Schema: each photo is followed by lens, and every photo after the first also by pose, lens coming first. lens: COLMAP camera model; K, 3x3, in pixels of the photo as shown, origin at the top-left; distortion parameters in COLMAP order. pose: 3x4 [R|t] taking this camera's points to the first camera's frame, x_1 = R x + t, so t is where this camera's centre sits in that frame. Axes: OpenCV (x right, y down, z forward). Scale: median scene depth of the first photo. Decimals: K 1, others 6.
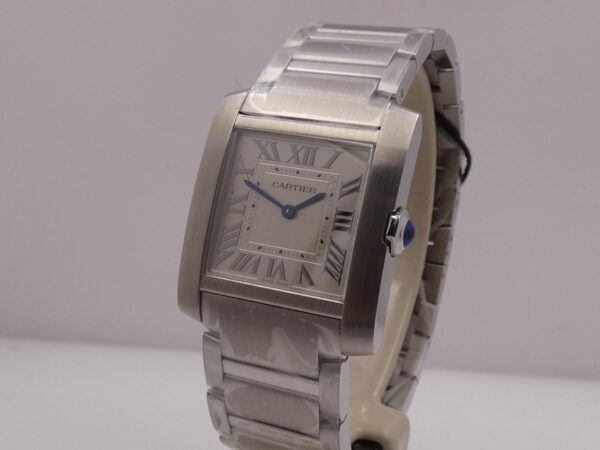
lens RADIAL K [[843.2, 0, 302.4], [0, 843.2, 223.5], [0, 0, 1]] dist [-0.185700, 0.000000]
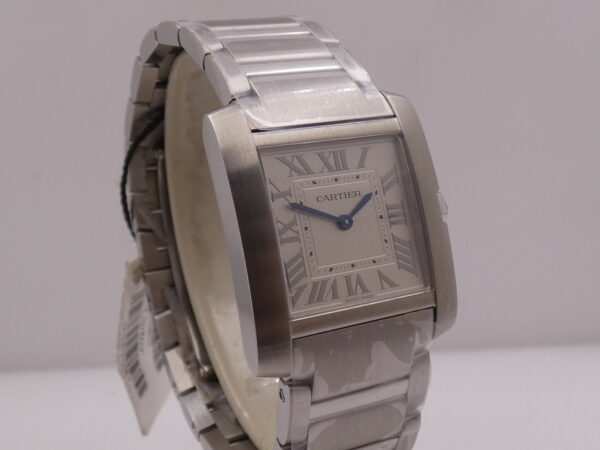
lens RADIAL K [[843.2, 0, 296.9], [0, 843.2, 228.4], [0, 0, 1]] dist [-0.185700, 0.000000]
pose [[0.625994, -0.277143, 0.728919, -0.722543], [0.256400, 0.955897, 0.143247, -0.153208], [-0.736472, 0.097223, 0.669445, 0.413912]]
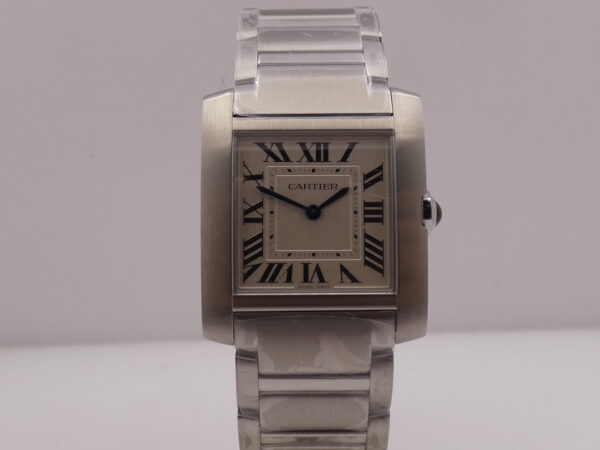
lens RADIAL K [[843.2, 0, 299.3], [0, 843.2, 225.4], [0, 0, 1]] dist [-0.185700, 0.000000]
pose [[0.907230, -0.176507, 0.381811, -0.397755], [0.158020, 0.984229, 0.079524, -0.077574], [-0.389826, -0.011813, 0.920813, 0.118481]]
